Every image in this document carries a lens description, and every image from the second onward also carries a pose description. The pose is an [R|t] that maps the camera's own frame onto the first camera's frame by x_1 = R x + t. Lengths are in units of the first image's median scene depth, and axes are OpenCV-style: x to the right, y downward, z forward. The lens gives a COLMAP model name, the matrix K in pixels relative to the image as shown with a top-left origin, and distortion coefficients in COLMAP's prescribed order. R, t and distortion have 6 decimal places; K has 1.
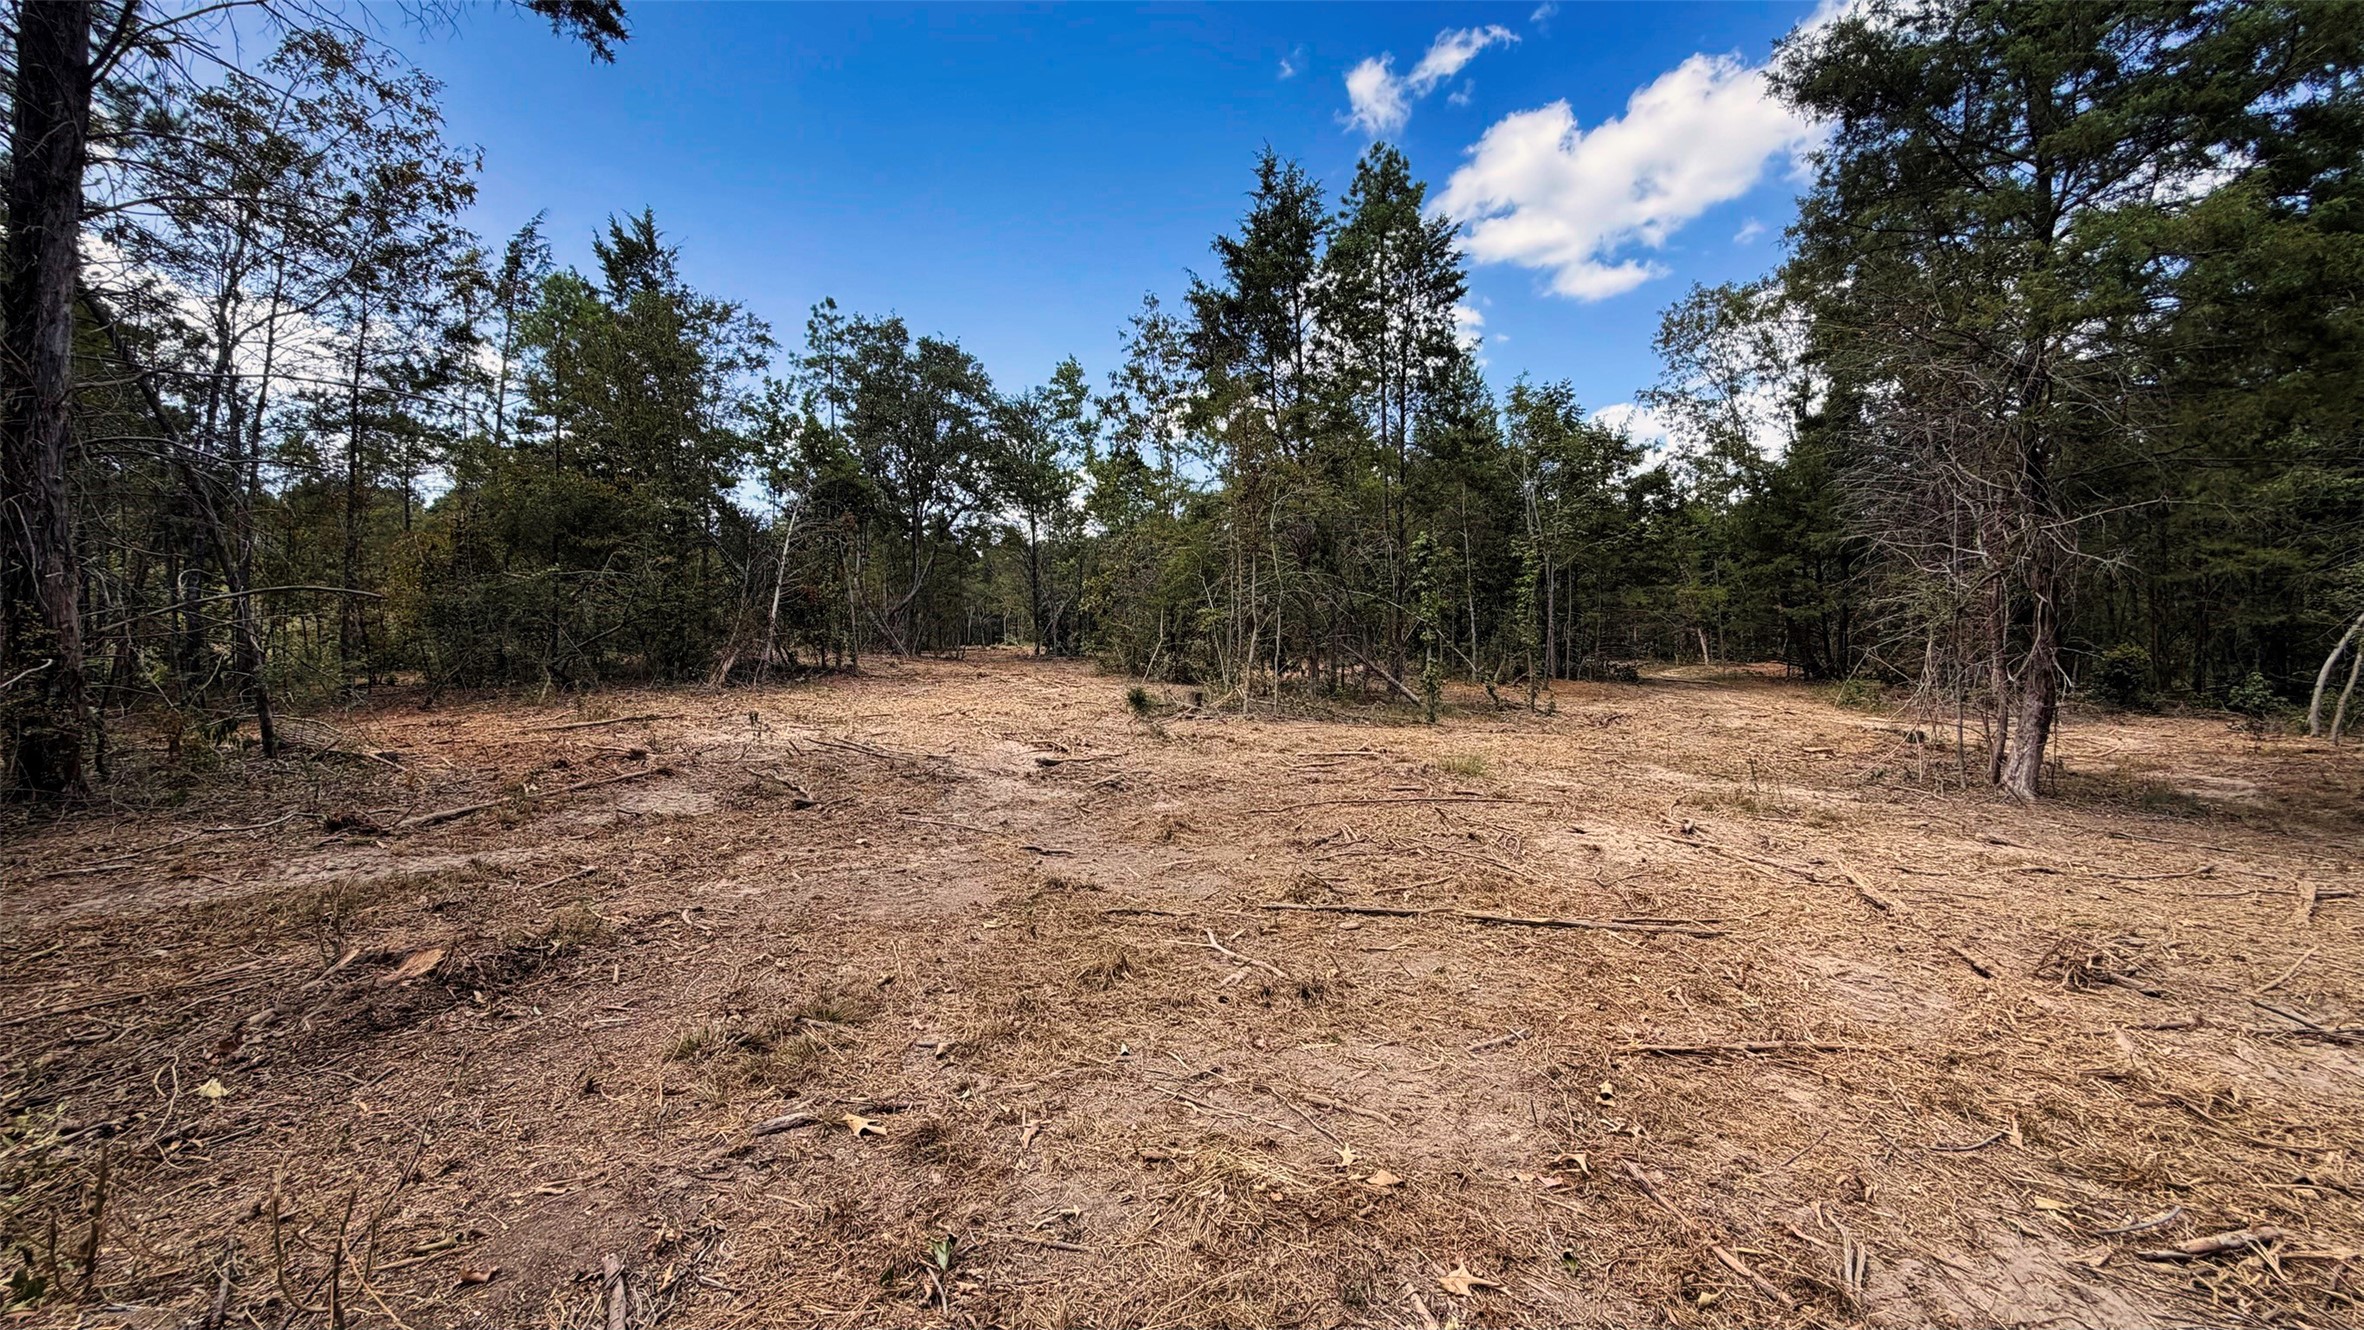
lens RADIAL K [[945.1, 0, 1188.5], [0, 945.1, 668.1], [0, 0, 1]] dist [-0.000478, 0.000280]
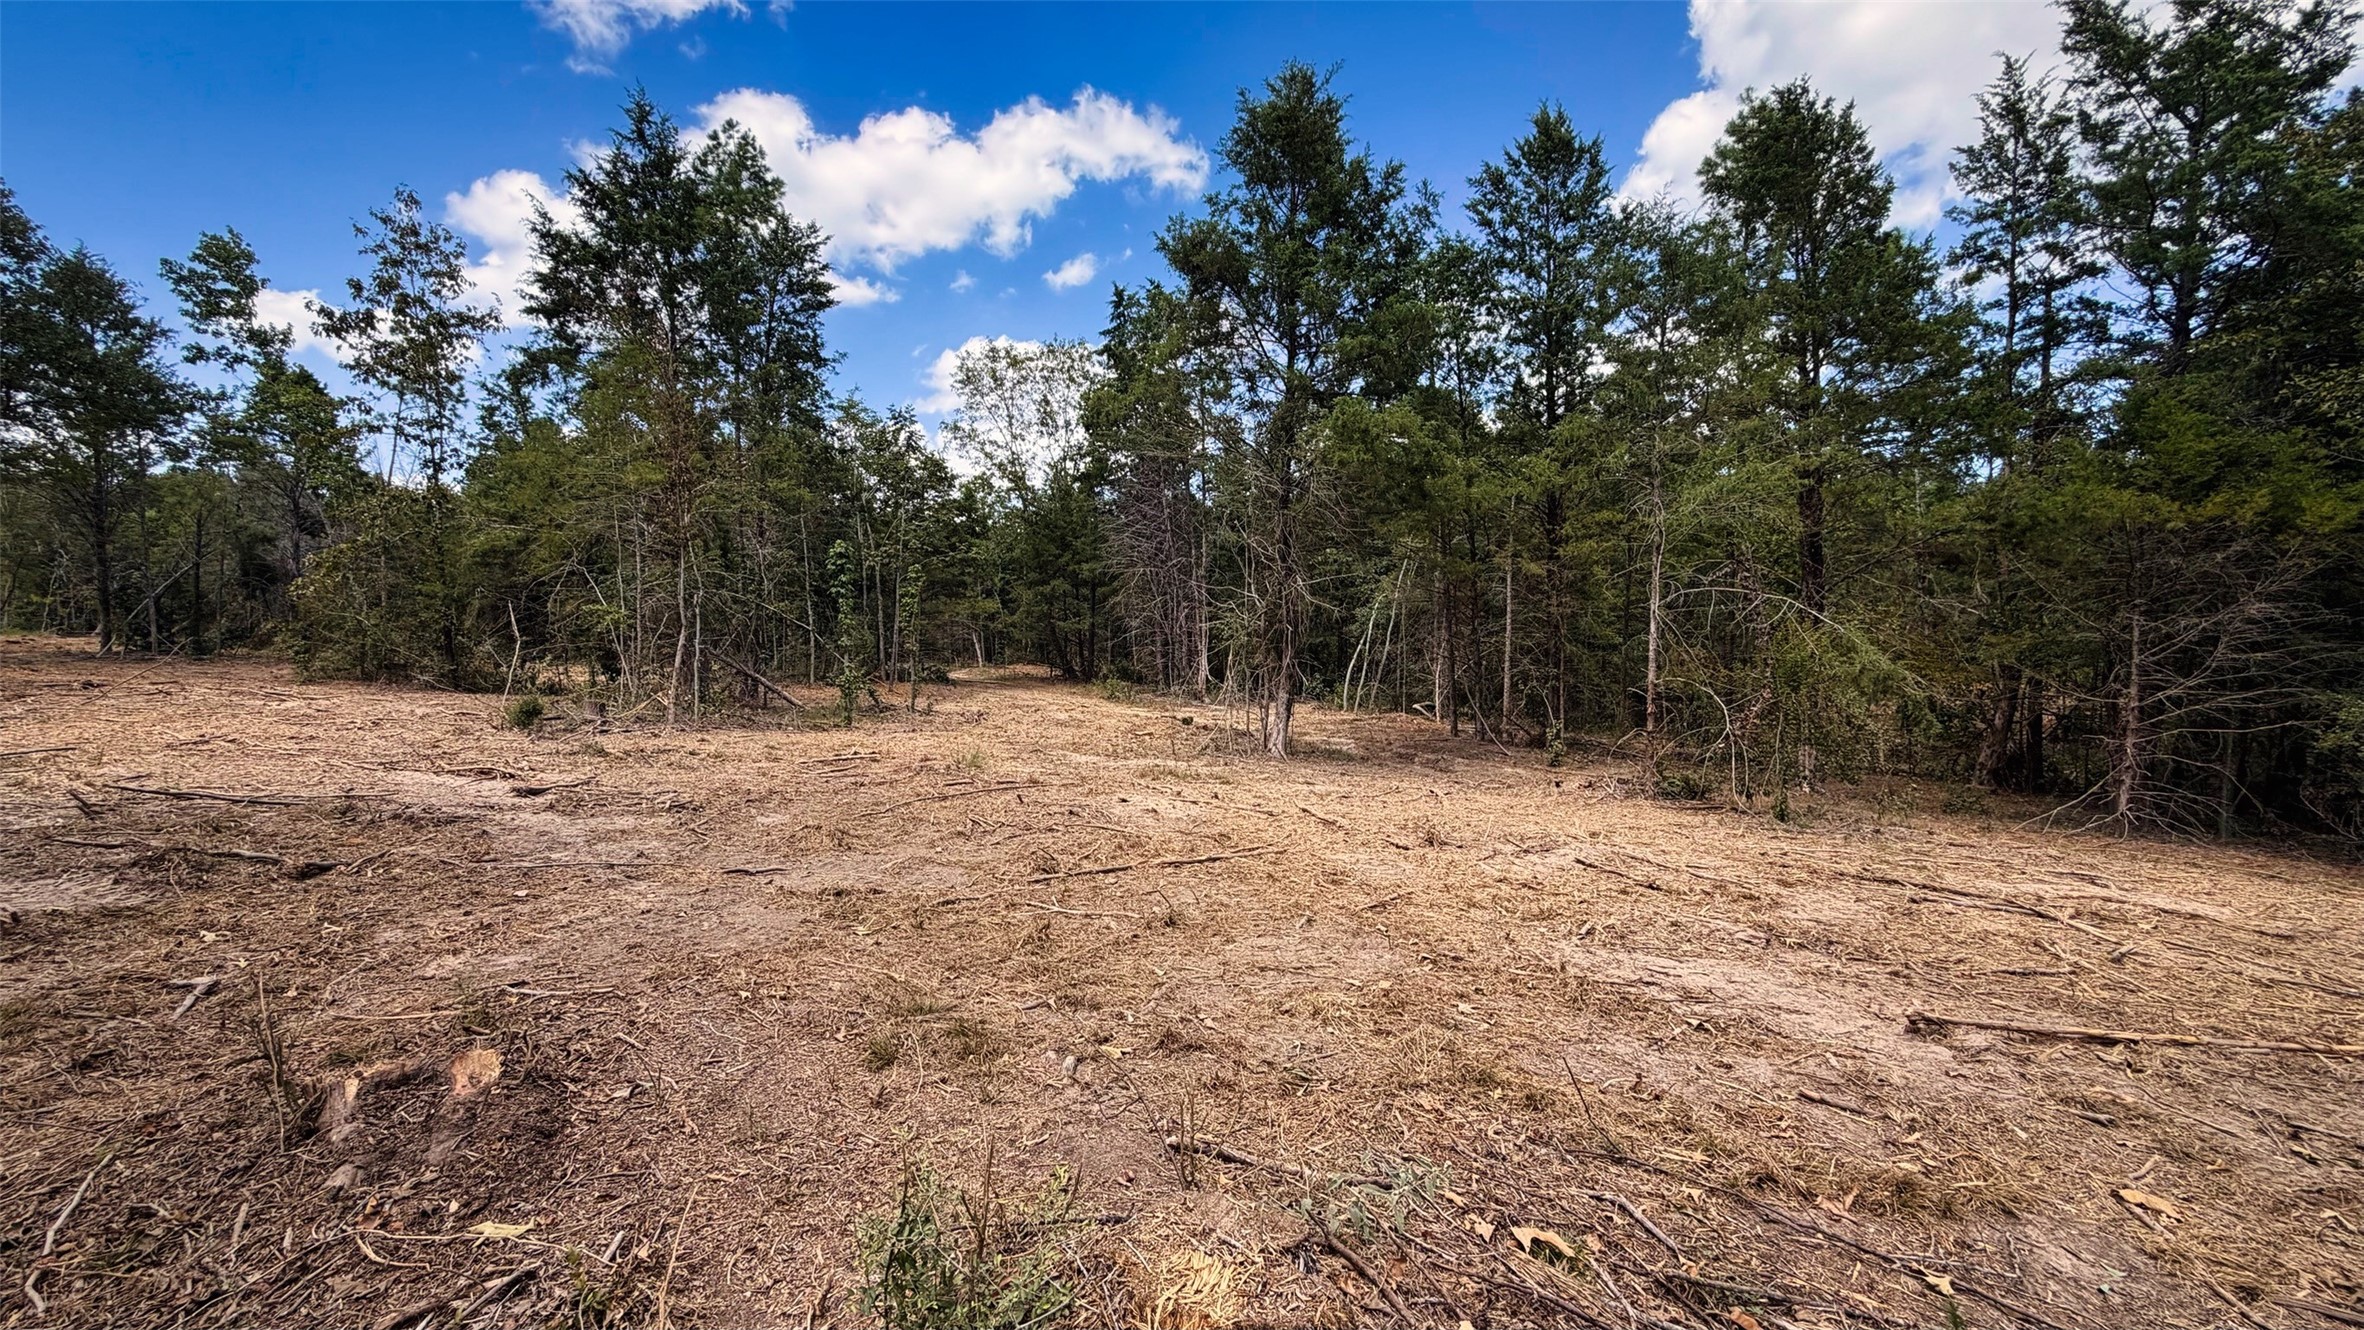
lens RADIAL K [[945.1, 0, 1187.8], [0, 945.1, 671.9], [0, 0, 1]] dist [-0.000478, 0.000280]
pose [[0.717193, -0.003353, 0.696866, -0.121919], [0.001044, 0.999992, 0.003737, -0.002870], [-0.696873, -0.001952, 0.717191, -0.001576]]
